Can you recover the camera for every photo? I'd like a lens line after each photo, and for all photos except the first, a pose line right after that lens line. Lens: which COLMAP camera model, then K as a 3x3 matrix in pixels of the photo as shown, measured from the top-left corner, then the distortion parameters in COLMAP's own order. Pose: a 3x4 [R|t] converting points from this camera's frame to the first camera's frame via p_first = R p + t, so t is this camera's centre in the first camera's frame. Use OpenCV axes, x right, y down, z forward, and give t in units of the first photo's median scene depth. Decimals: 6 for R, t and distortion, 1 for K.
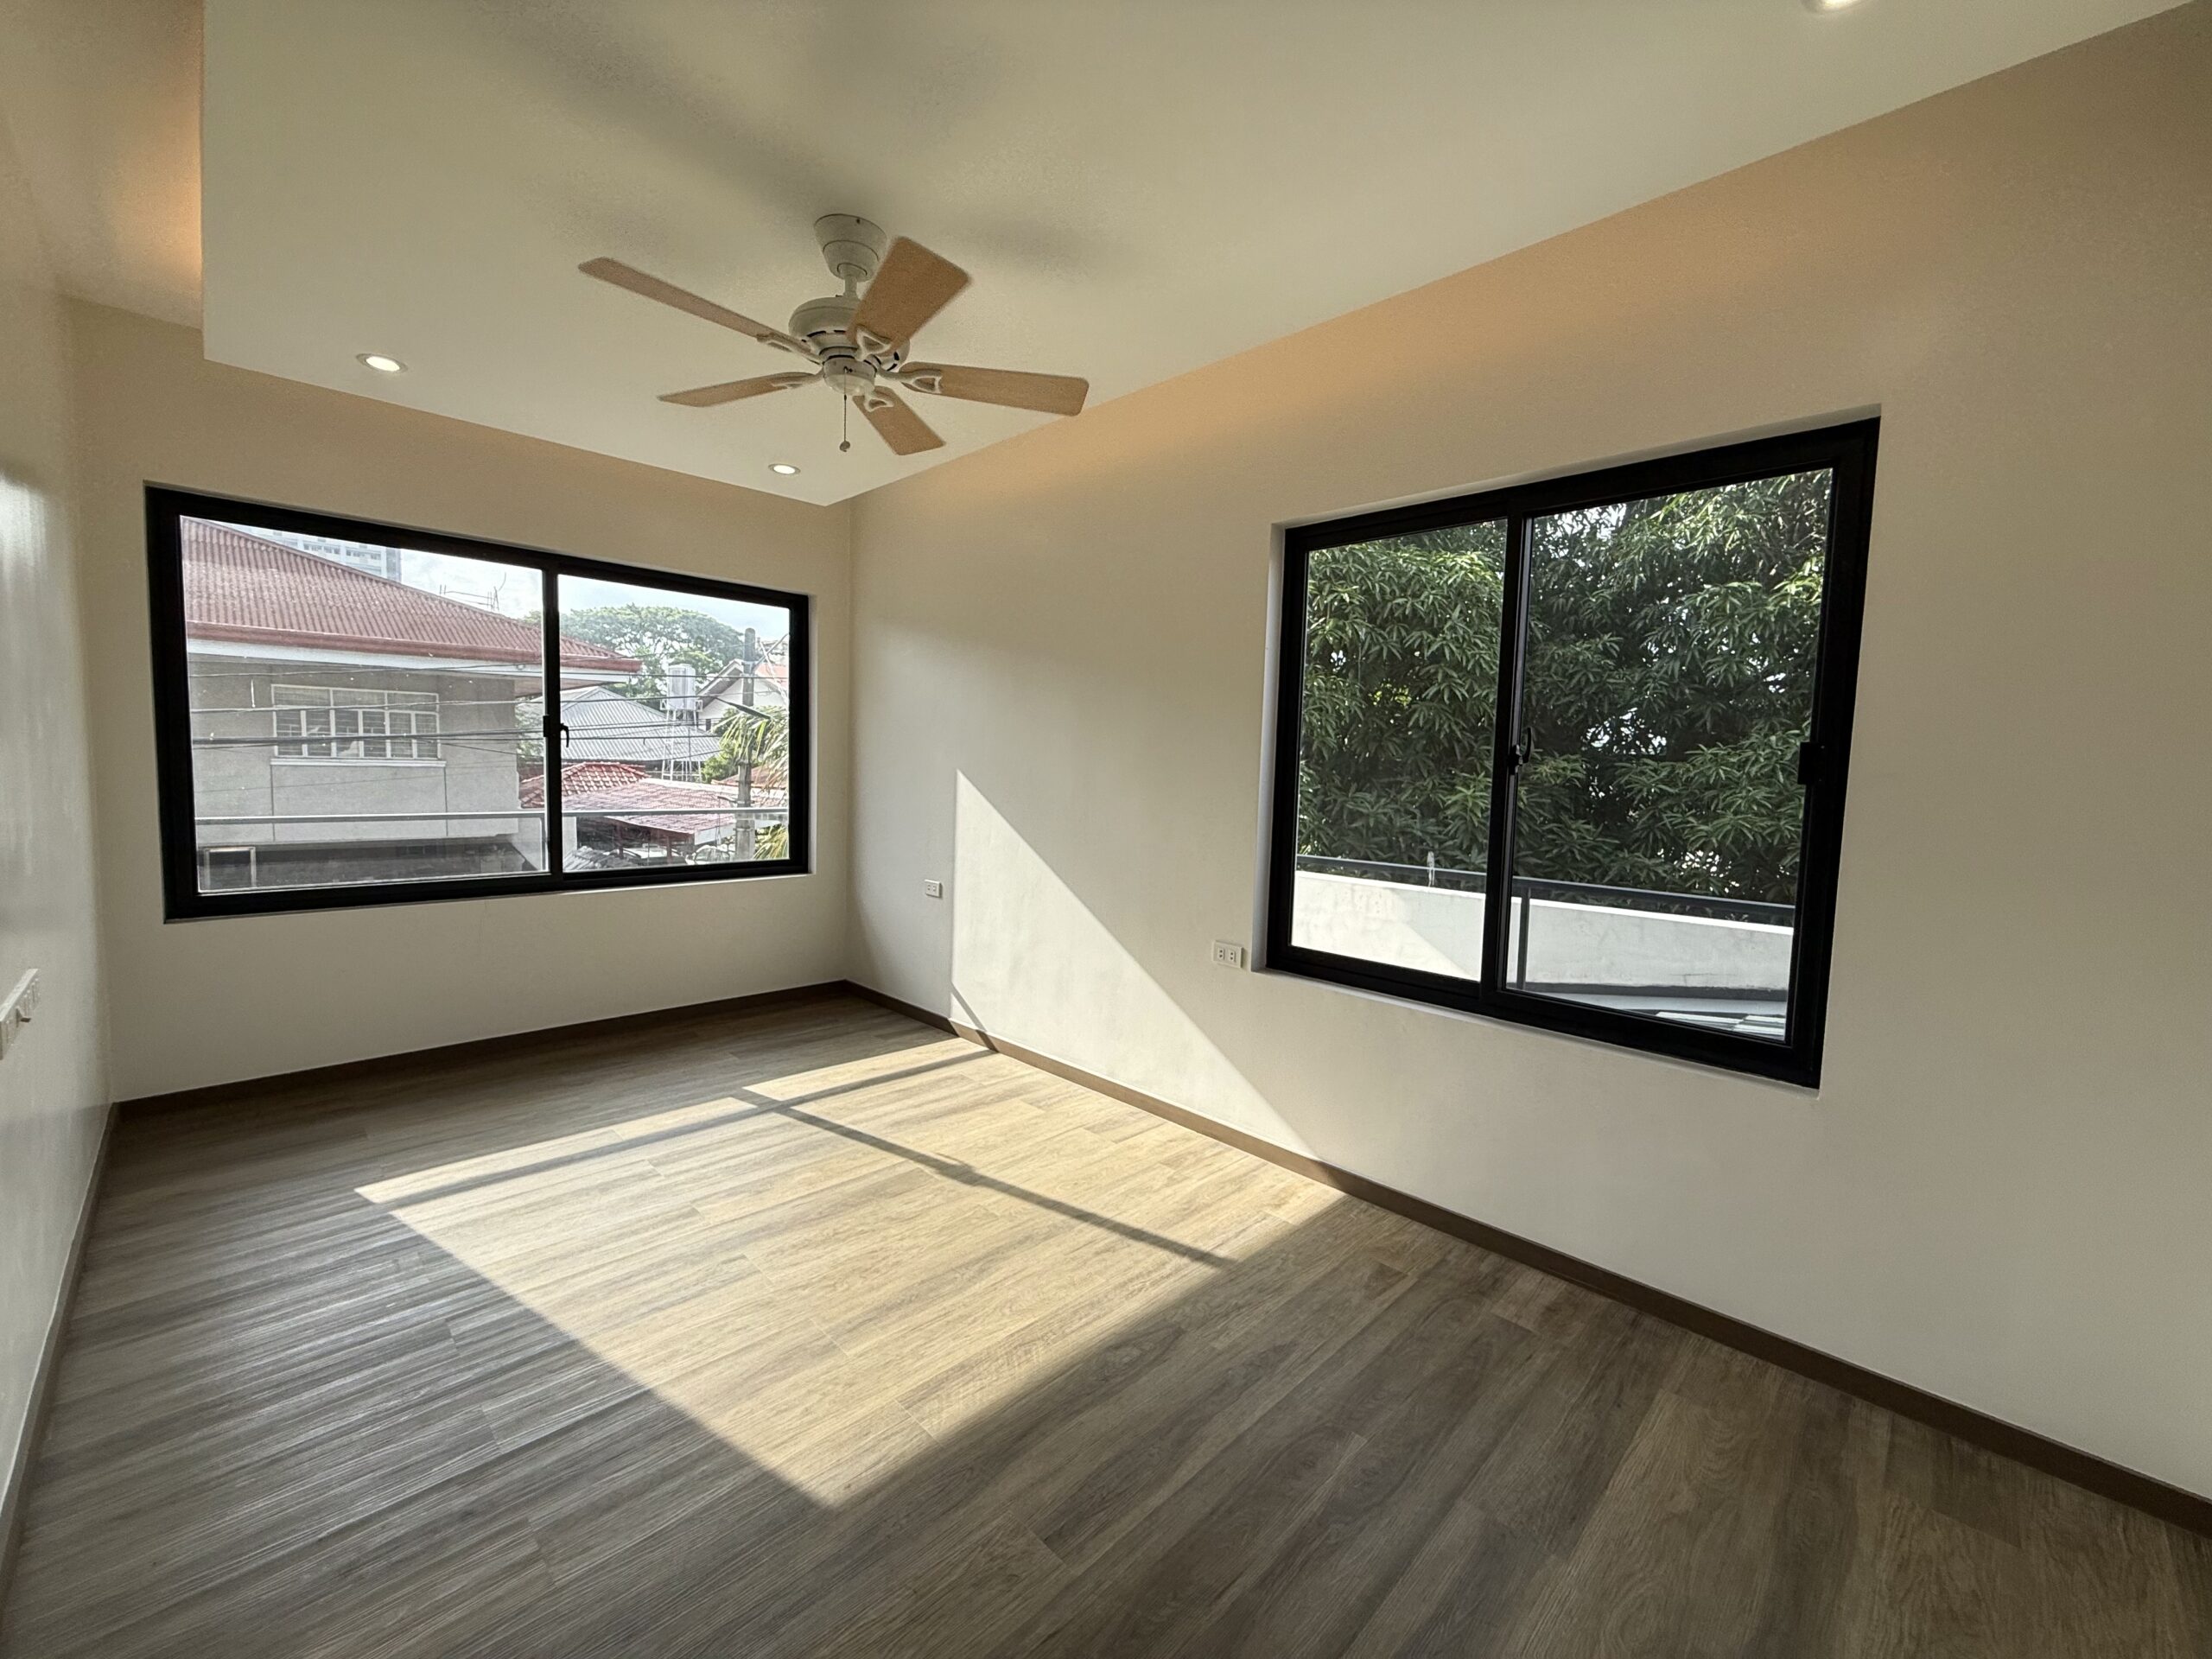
lens RADIAL K [[882.4, 0, 1100.5], [0, 882.4, 827.4], [0, 0, 1]] dist [-0.001591, 0.000821]
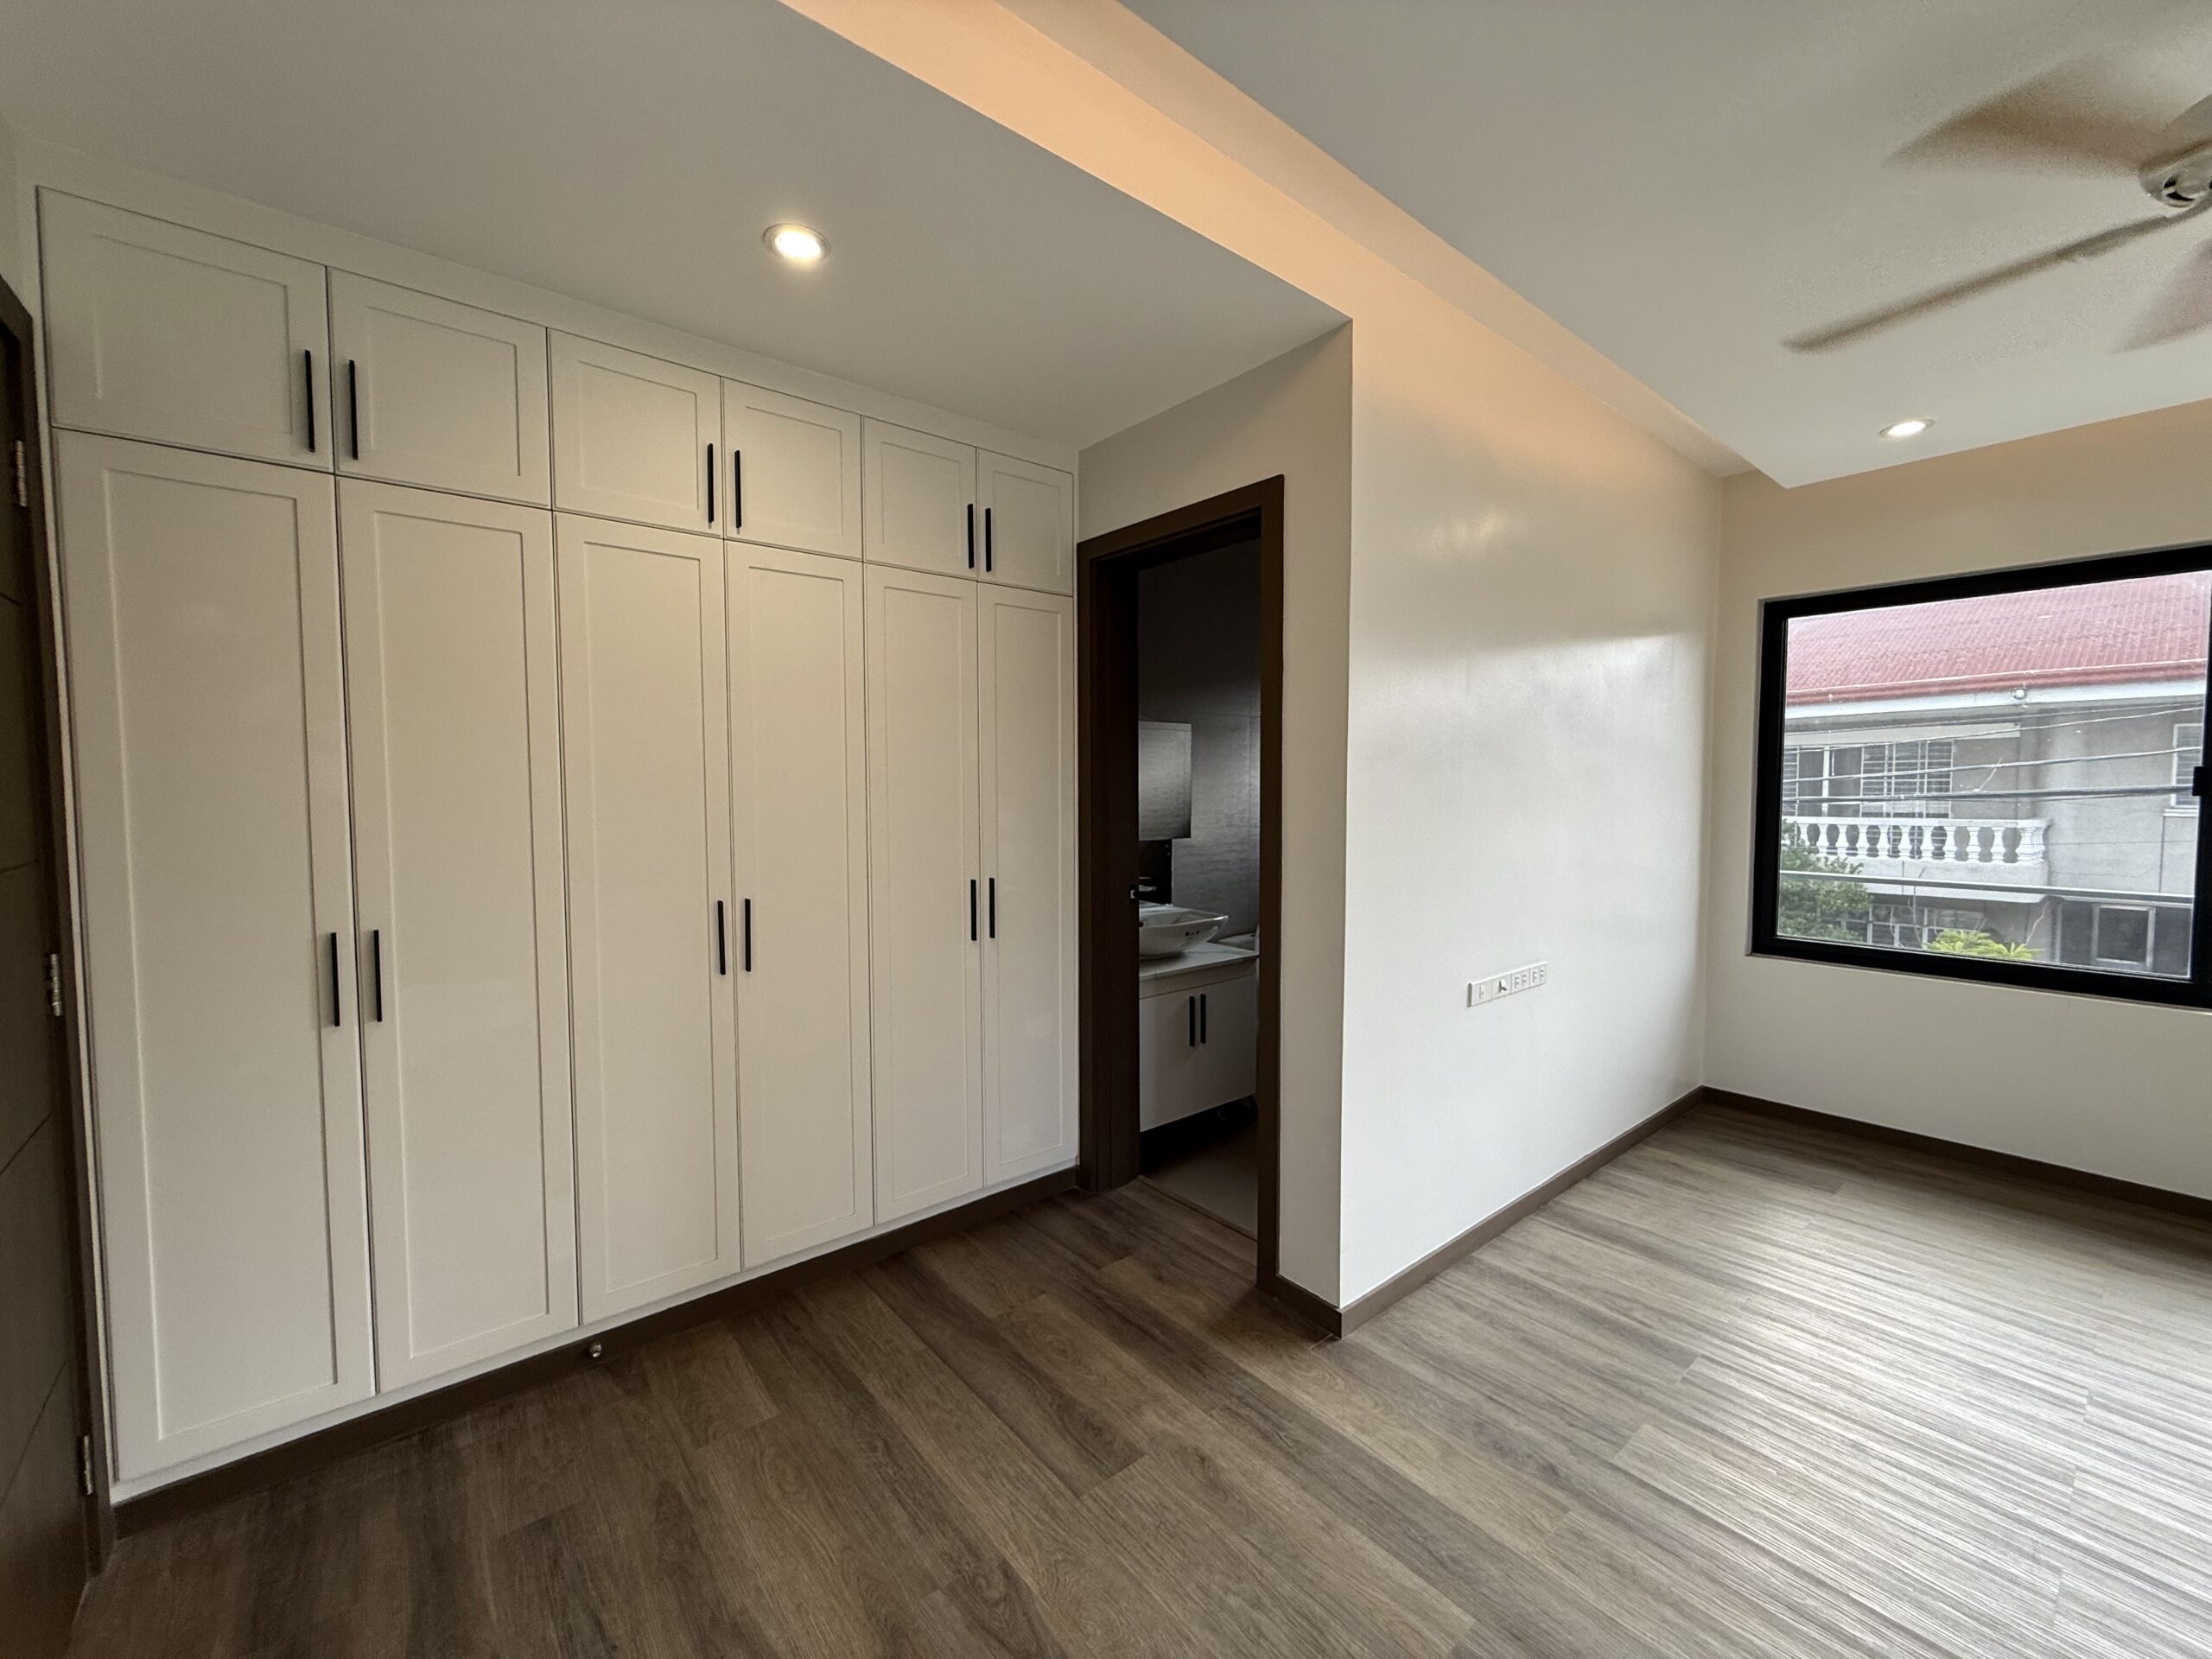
lens RADIAL K [[882.4, 0, 1100.5], [0, 882.4, 827.4], [0, 0, 1]] dist [-0.001591, 0.000821]
pose [[-0.096713, 0.022318, -0.995062, 0.258786], [-0.075745, 0.996684, 0.029717, -0.038690], [0.992426, 0.078245, -0.094702, 0.221663]]
